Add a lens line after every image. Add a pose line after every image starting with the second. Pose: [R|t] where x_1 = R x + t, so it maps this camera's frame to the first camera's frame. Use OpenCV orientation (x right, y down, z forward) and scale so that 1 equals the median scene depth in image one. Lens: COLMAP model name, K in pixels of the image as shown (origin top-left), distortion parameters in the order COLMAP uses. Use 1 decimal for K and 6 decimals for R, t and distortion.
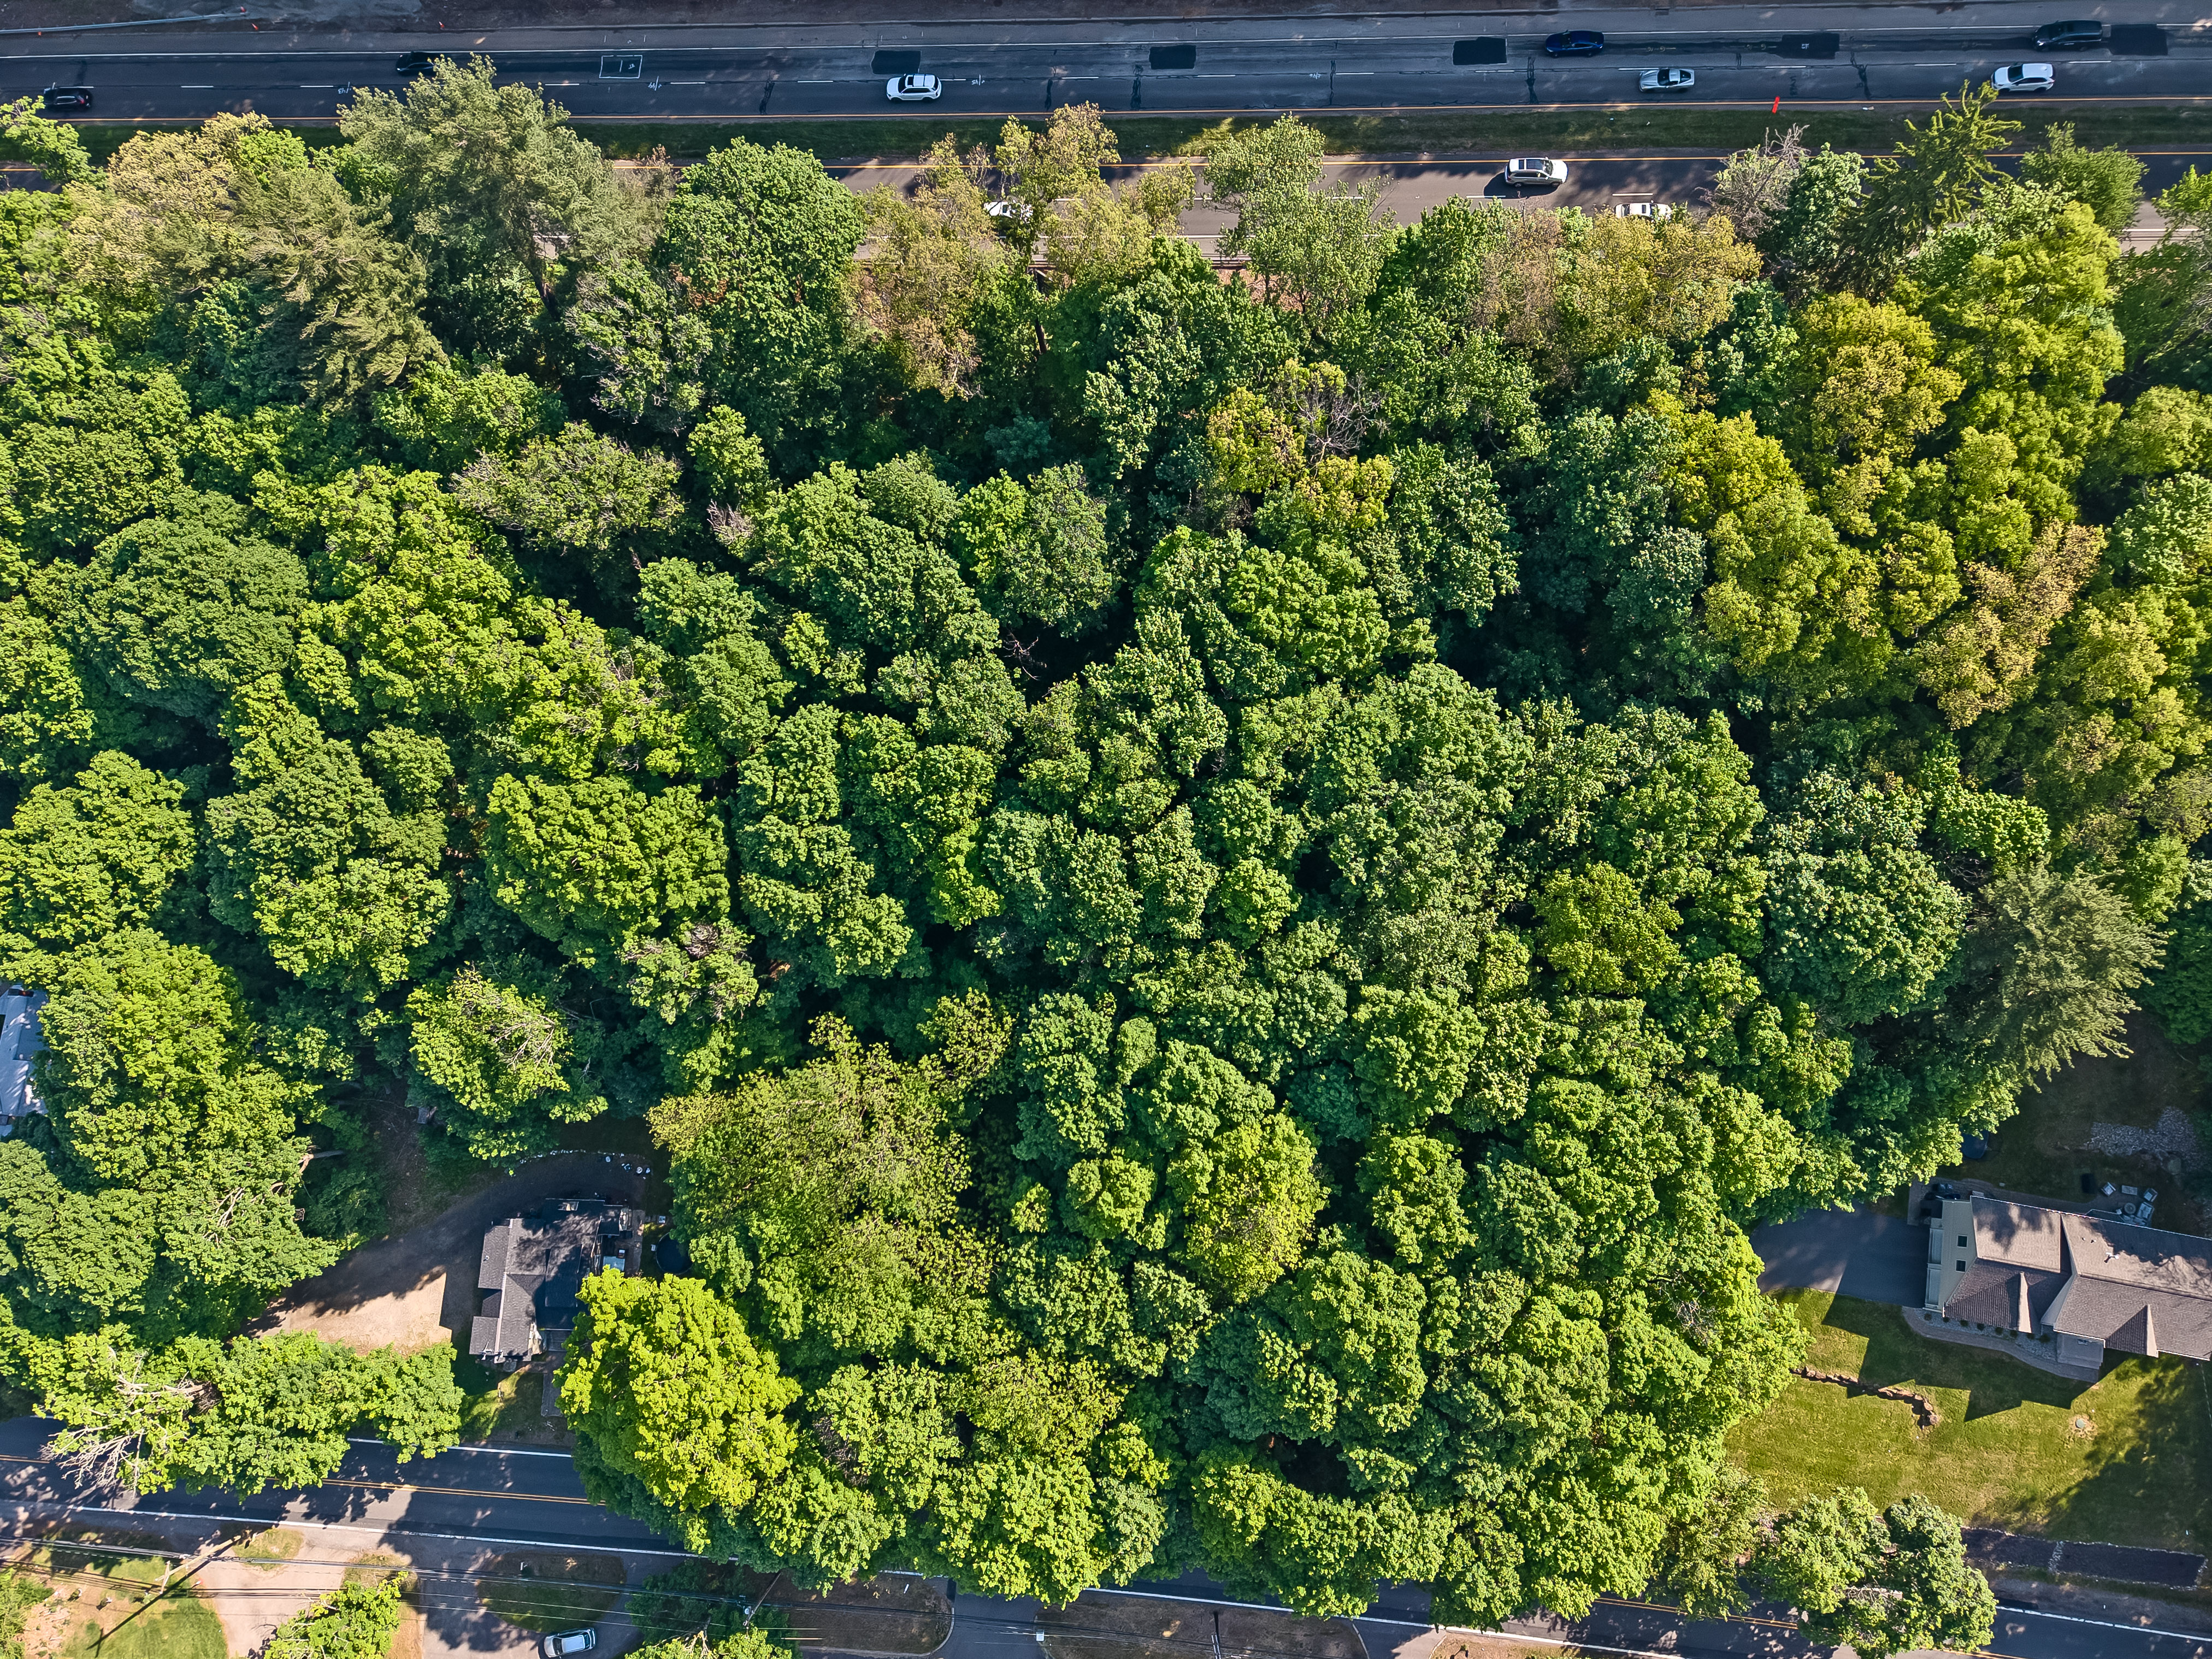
lens RADIAL K [[1459.5, 0, 1106.0], [0, 1459.5, 829.5], [0, 0, 1]] dist [0.007783, -0.000036]
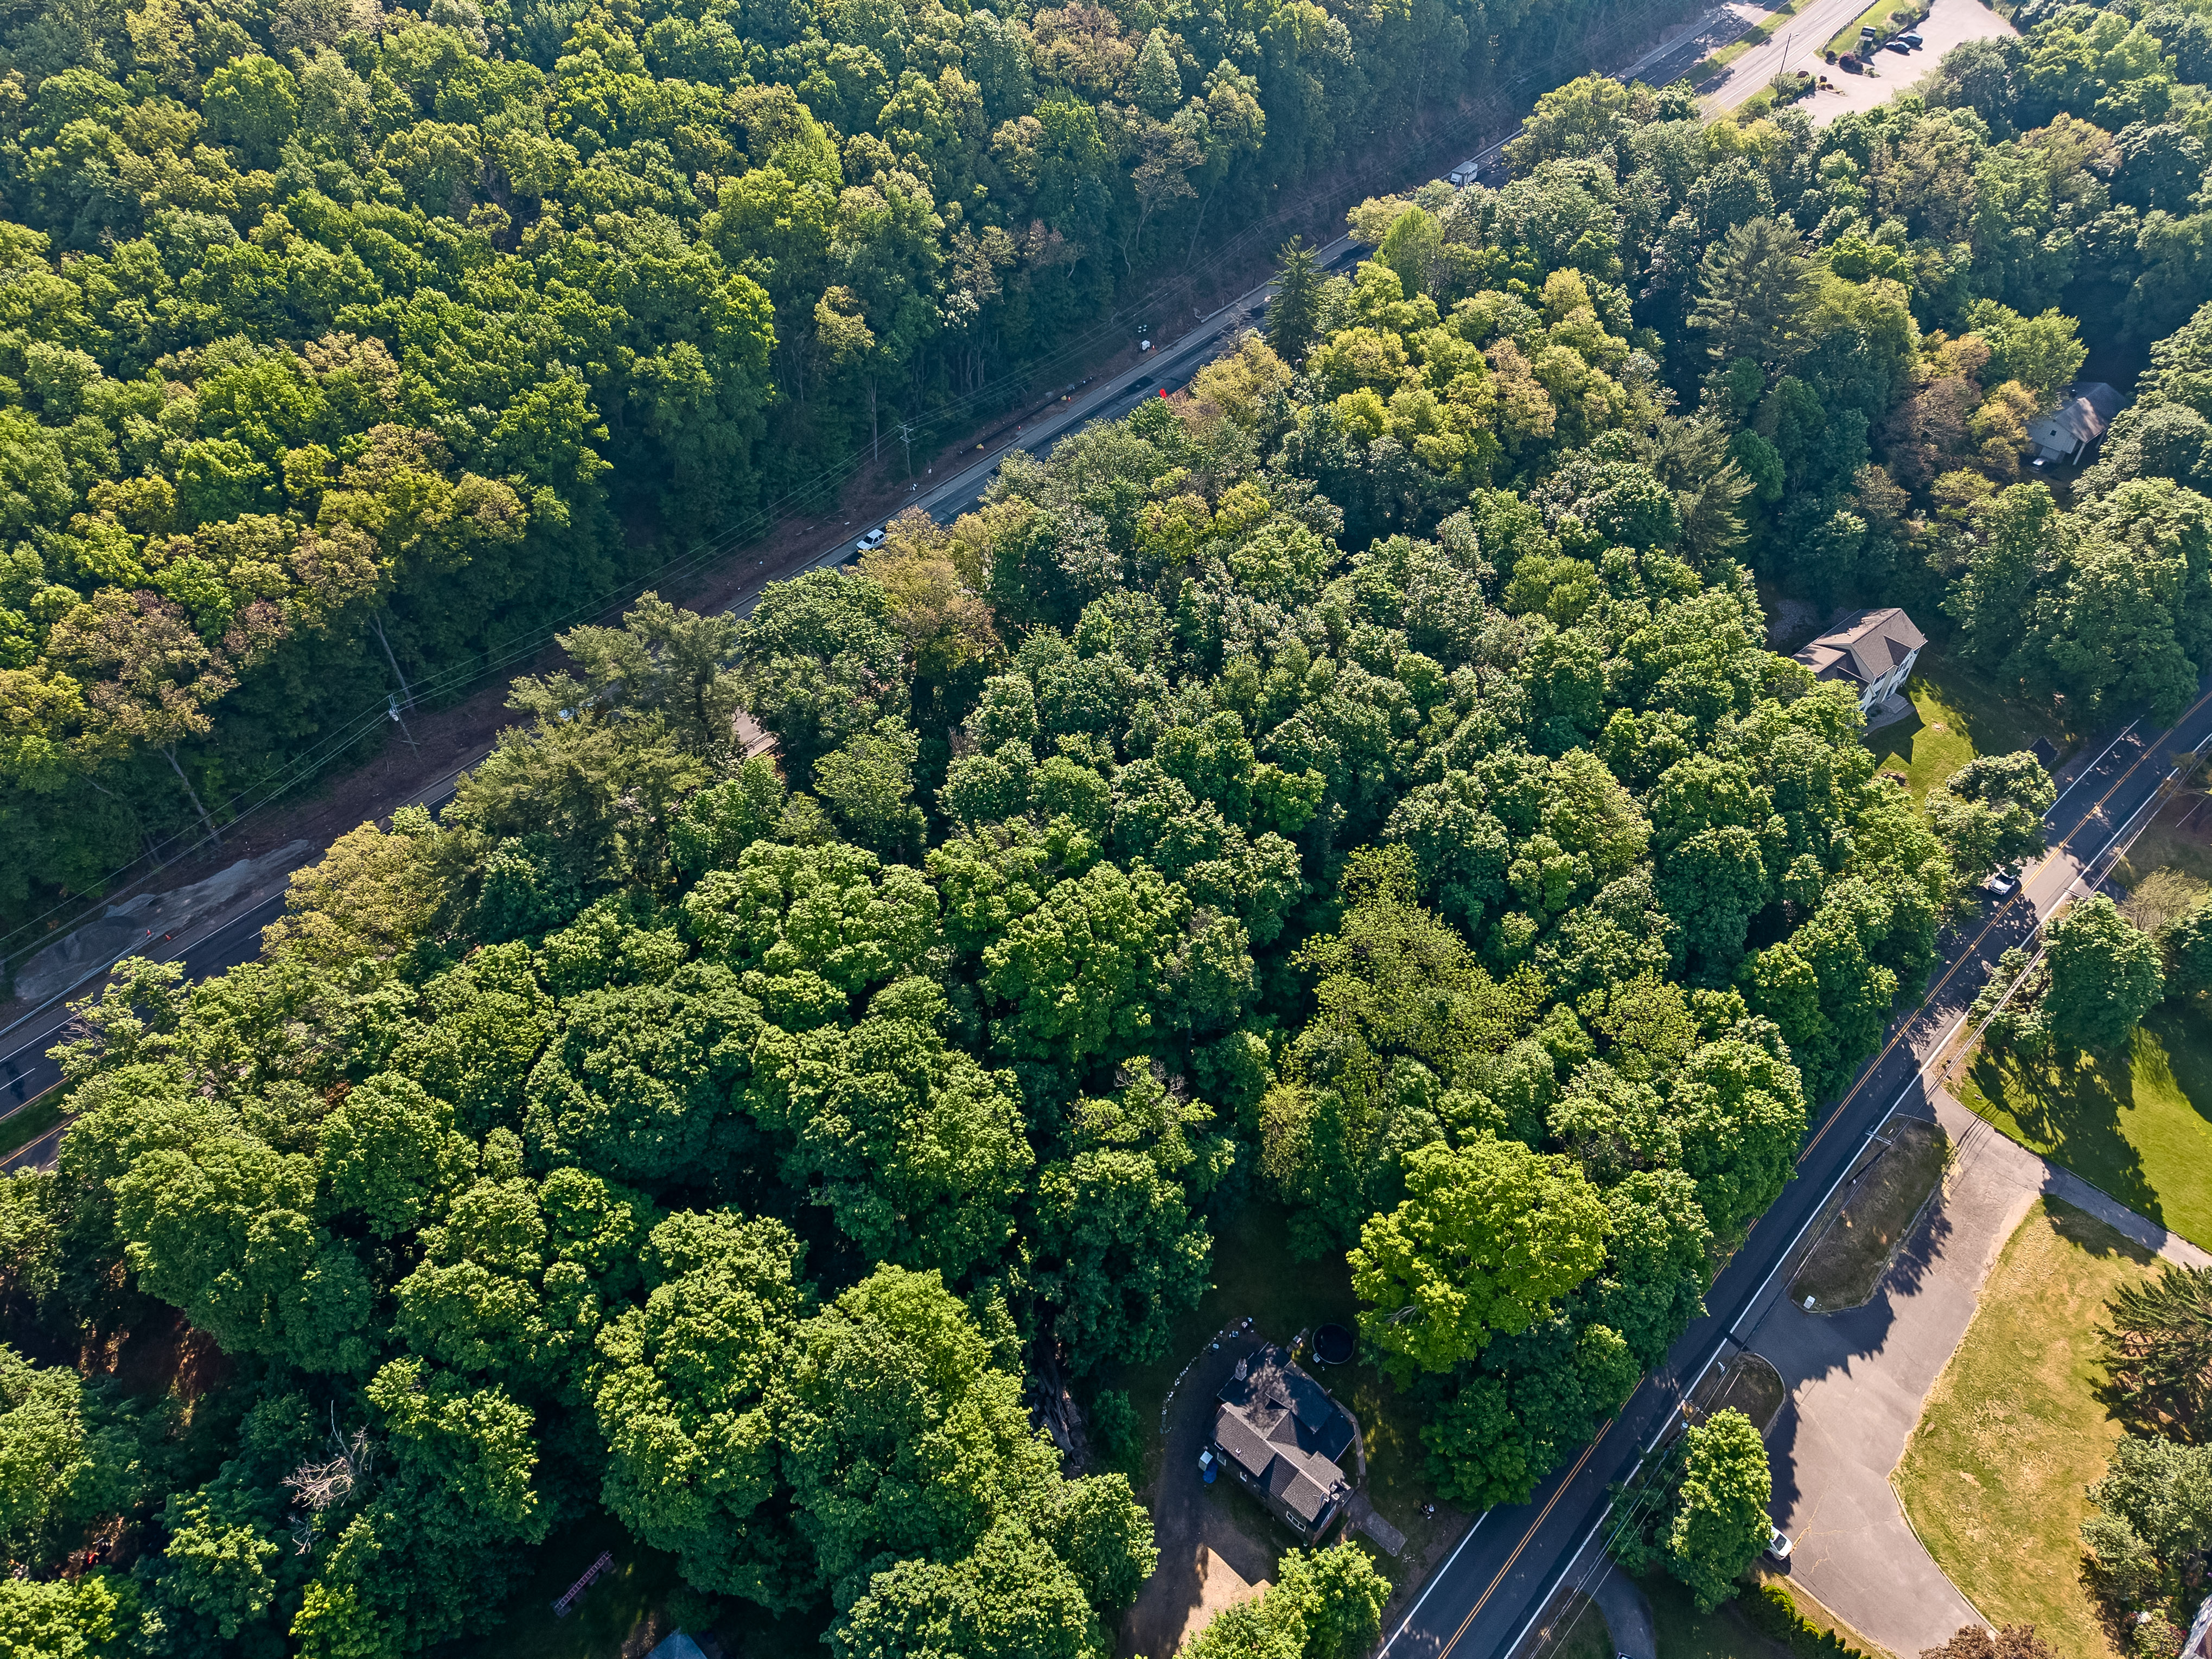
lens RADIAL K [[1459.5, 0, 1106.0], [0, 1459.5, 829.5], [0, 0, 1]] dist [0.007783, -0.000036]
pose [[0.643255, -0.520255, 0.561745, -0.957350], [0.746918, 0.587697, -0.311006, 0.340661], [-0.168334, 0.619634, 0.766627, 0.033539]]
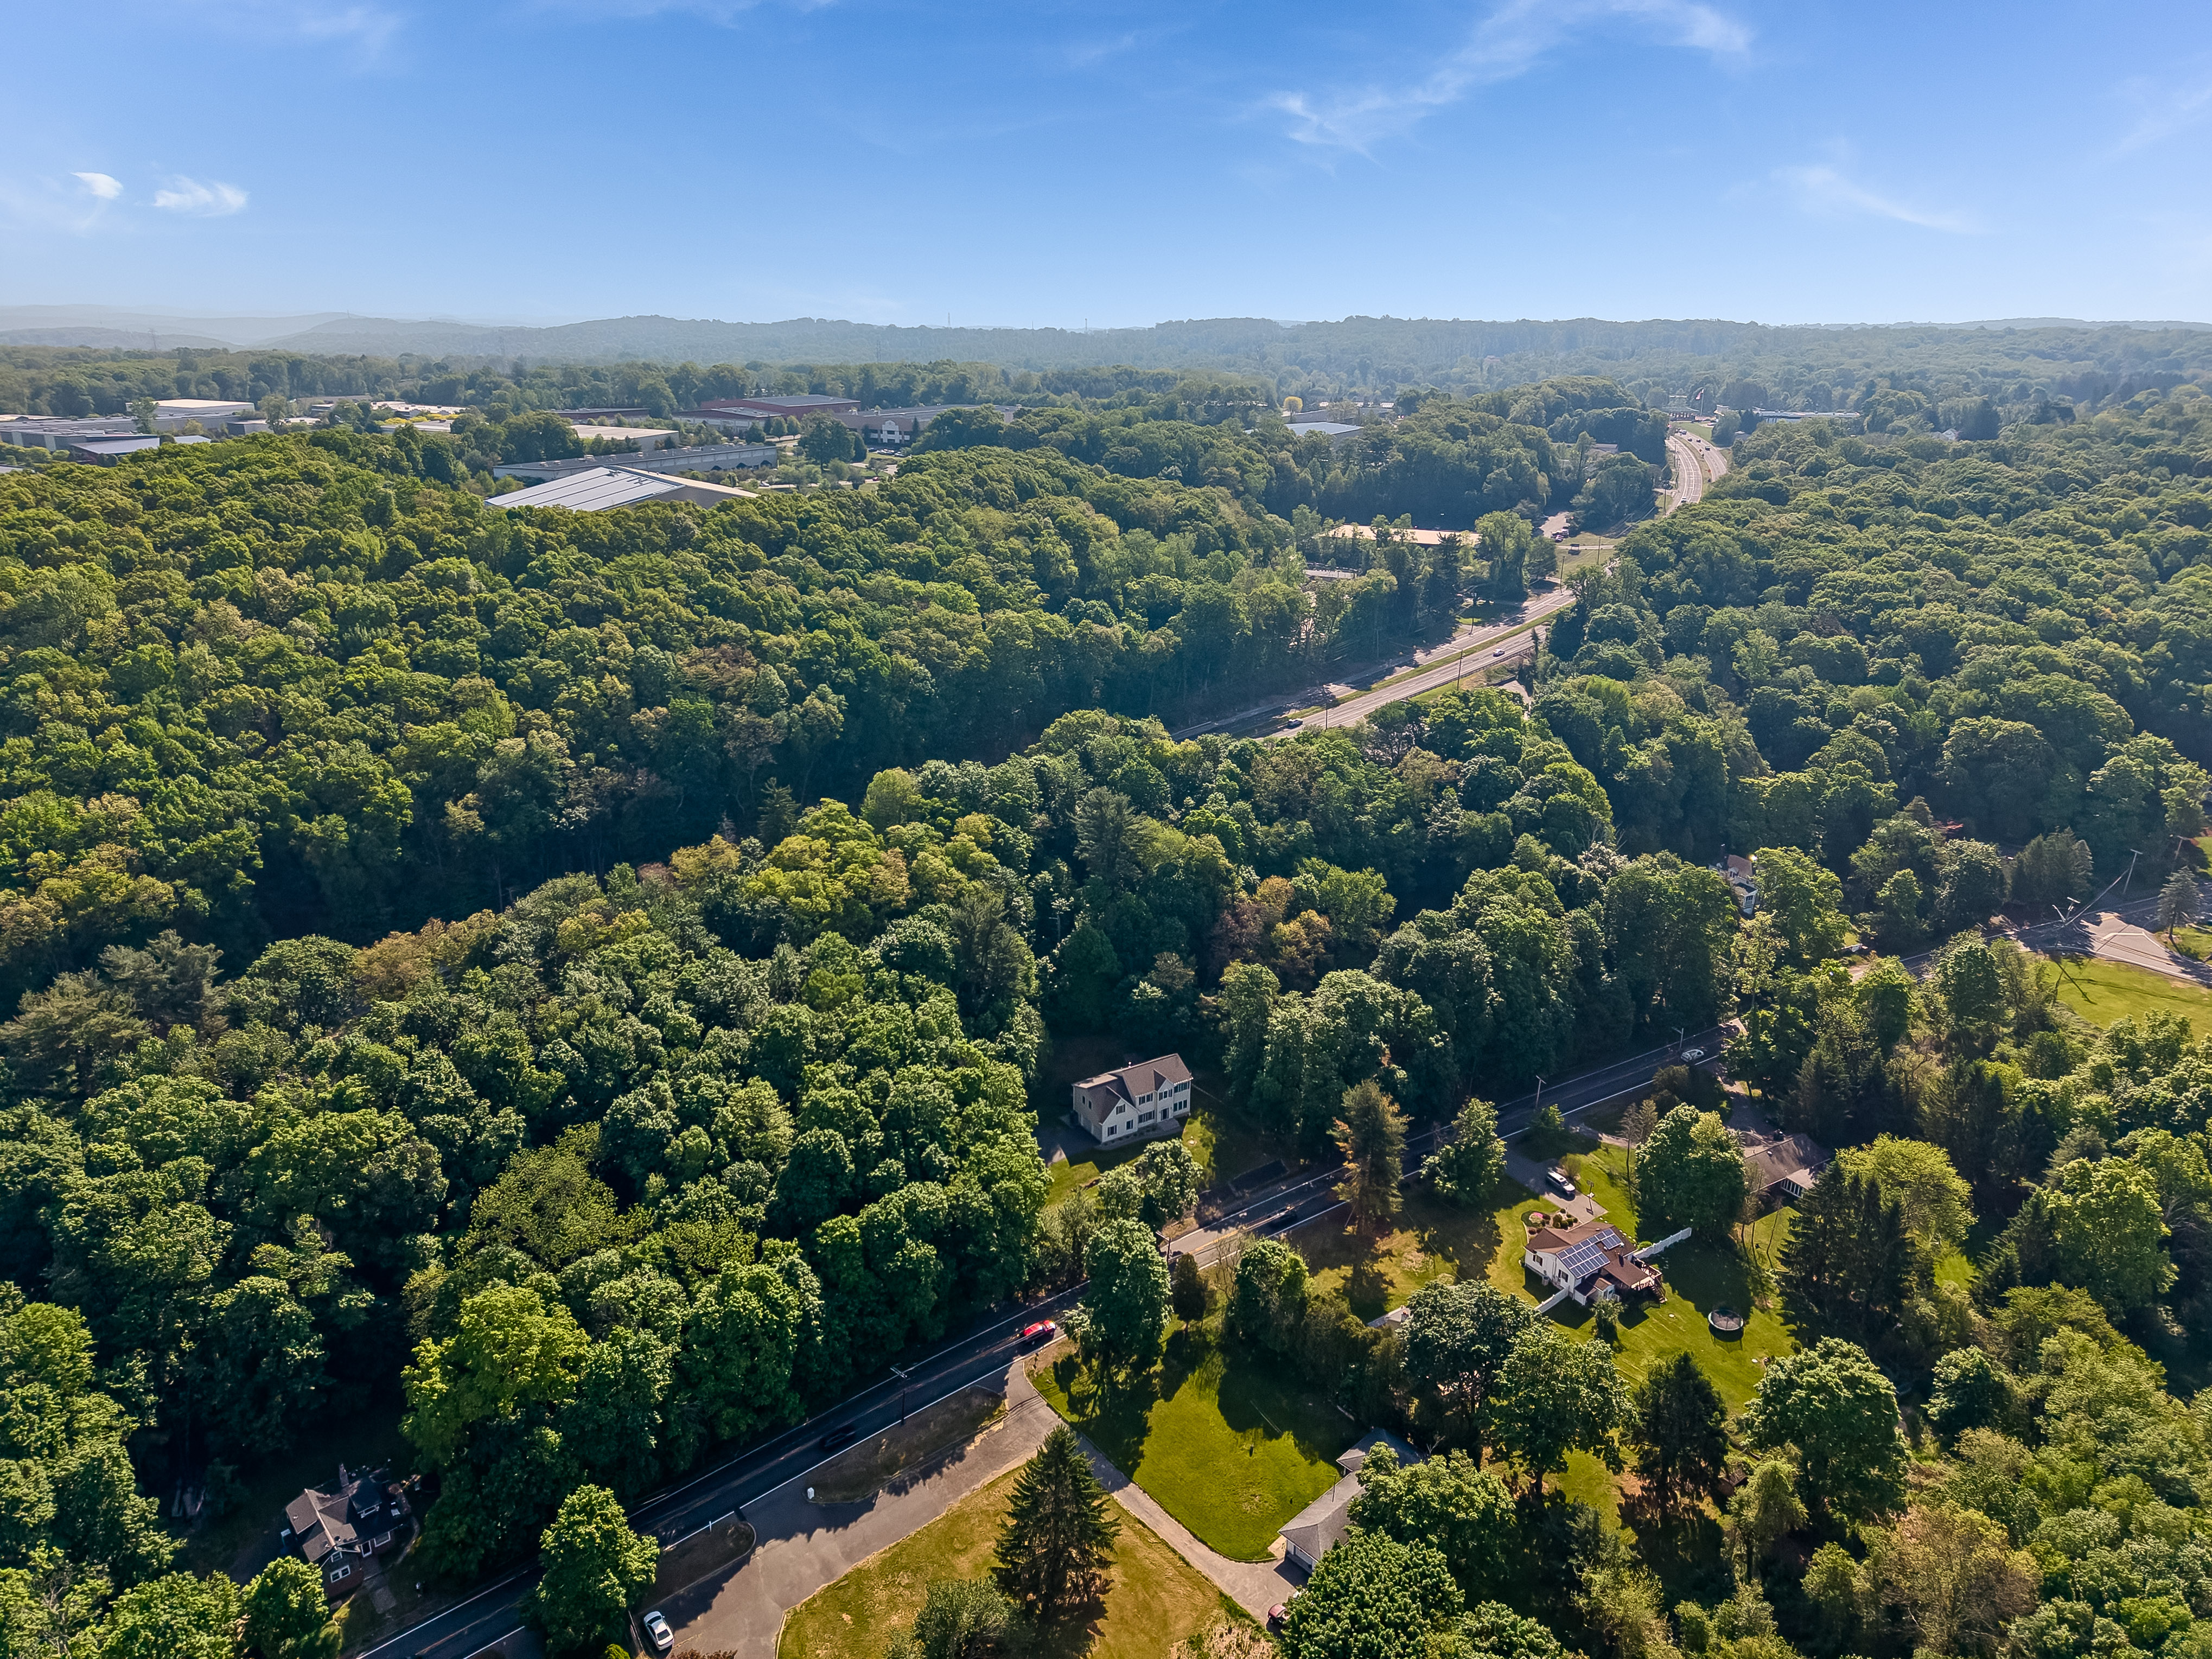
lens RADIAL K [[1459.5, 0, 1106.0], [0, 1459.5, 829.5], [0, 0, 1]] dist [0.007783, -0.000036]
pose [[0.723110, -0.202581, 0.660358, -0.757004], [0.669183, 0.442401, -0.597056, 1.525981], [-0.171191, 0.873637, 0.455468, -0.301517]]
